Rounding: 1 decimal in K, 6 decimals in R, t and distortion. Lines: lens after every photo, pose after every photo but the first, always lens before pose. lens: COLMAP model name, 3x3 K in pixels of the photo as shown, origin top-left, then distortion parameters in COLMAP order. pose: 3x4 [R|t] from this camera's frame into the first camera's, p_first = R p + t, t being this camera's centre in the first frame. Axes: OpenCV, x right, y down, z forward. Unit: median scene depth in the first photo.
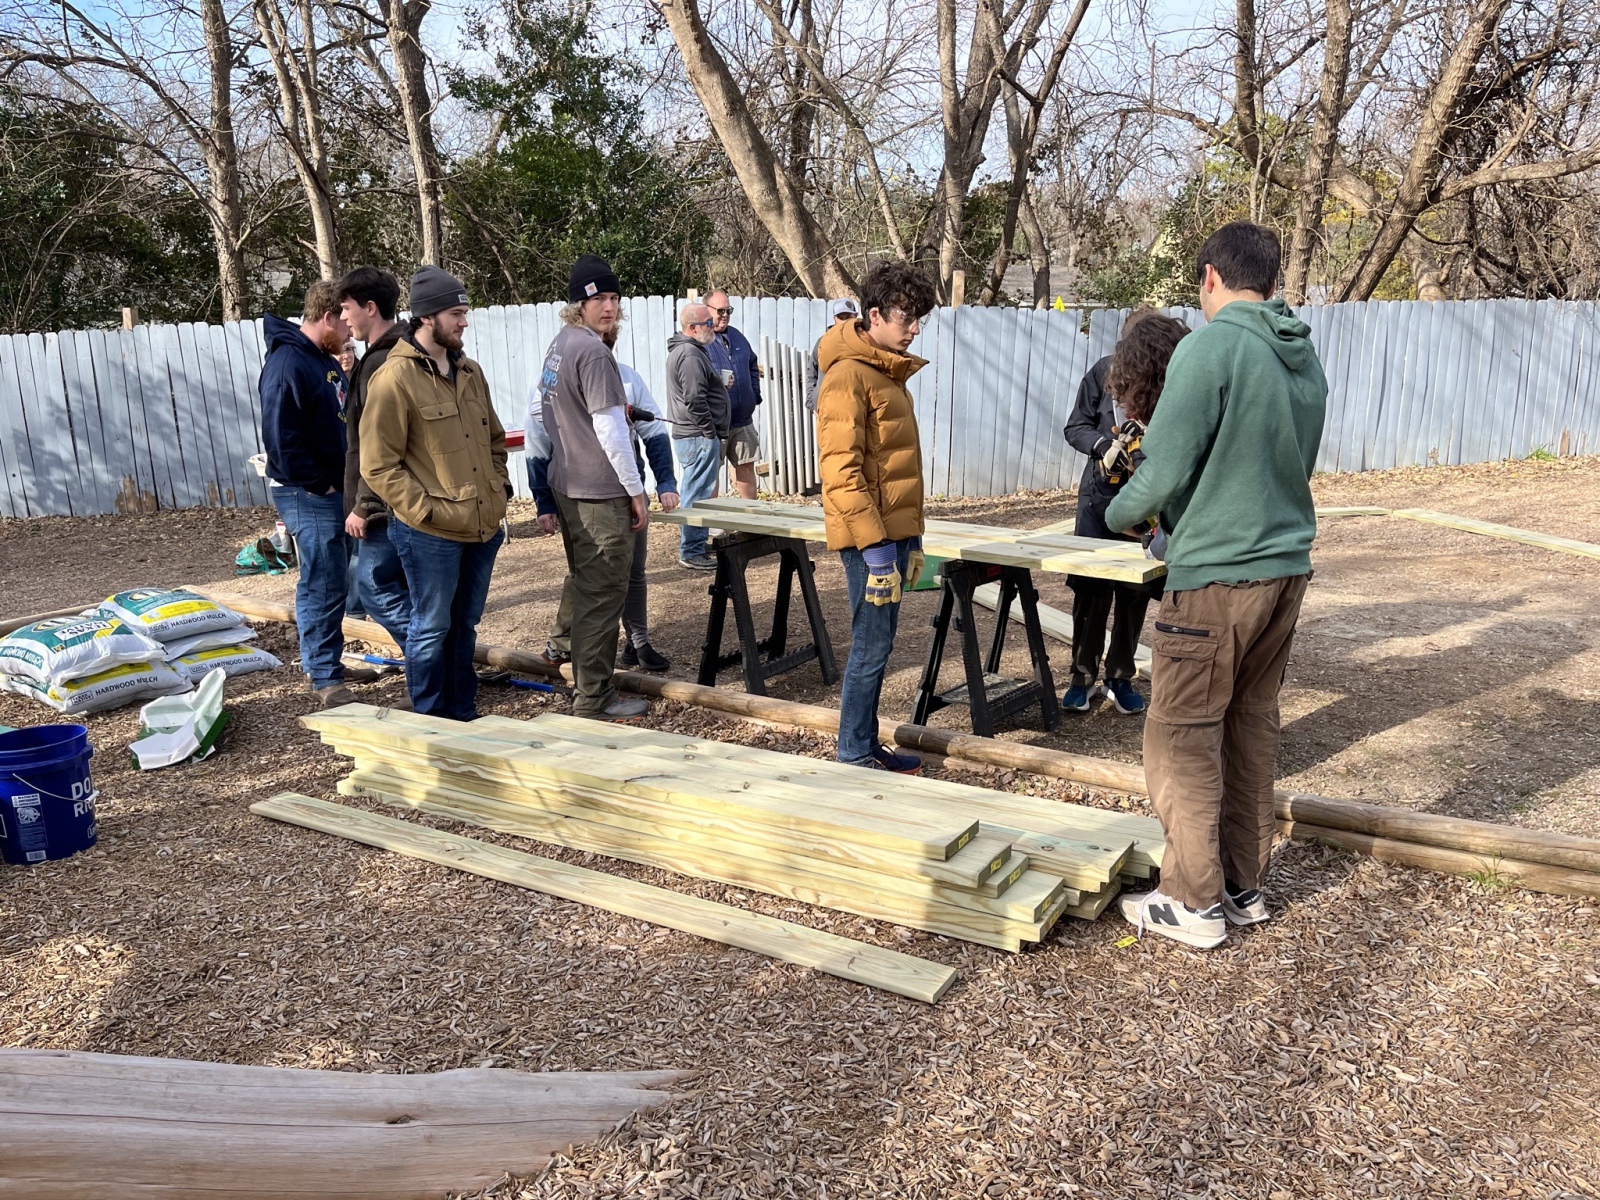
lens RADIAL K [[1220.9, 0, 801.7], [0, 1220.9, 604.8], [0, 0, 1]] dist [-0.010861, -0.010594]
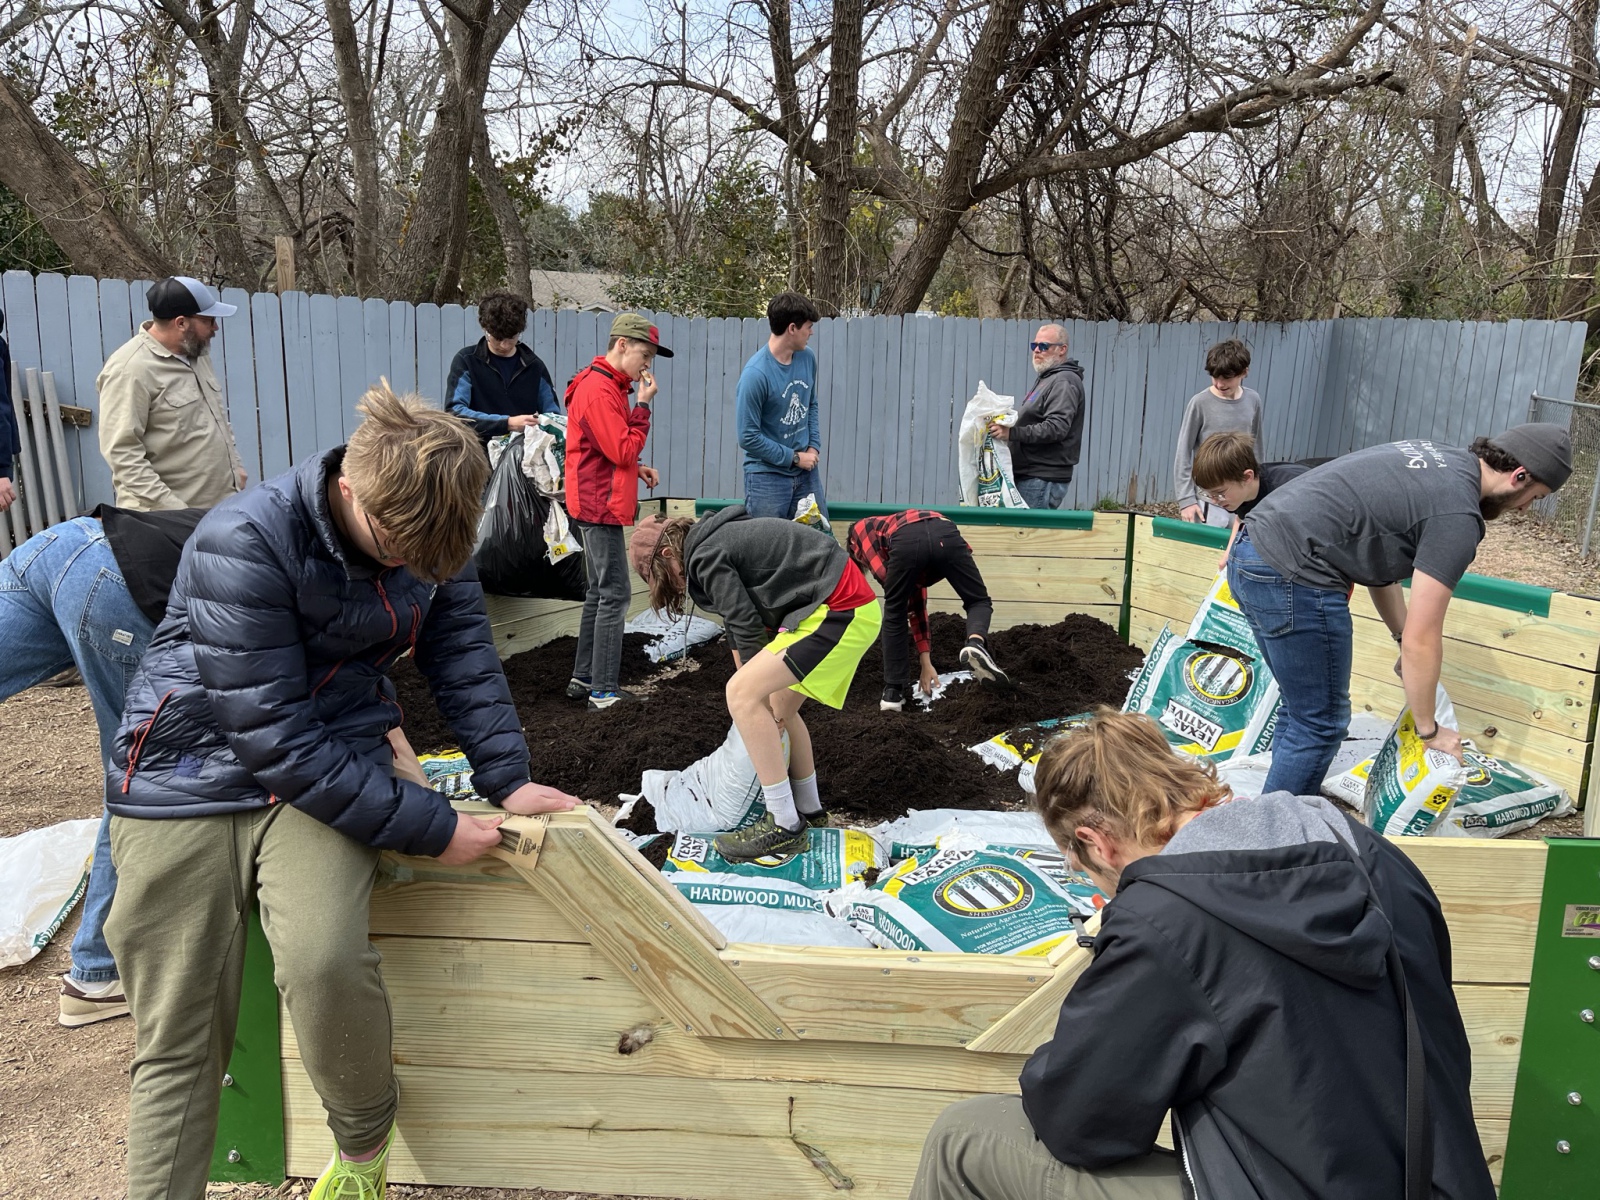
lens RADIAL K [[1220.9, 0, 799.4], [0, 1220.9, 595.3], [0, 0, 1]] dist [-0.010861, -0.010594]
pose [[0.956746, -0.028891, 0.289485, 0.137066], [0.032229, 0.999458, -0.006771, -0.055444], [-0.289133, 0.015808, 0.957159, 0.219776]]
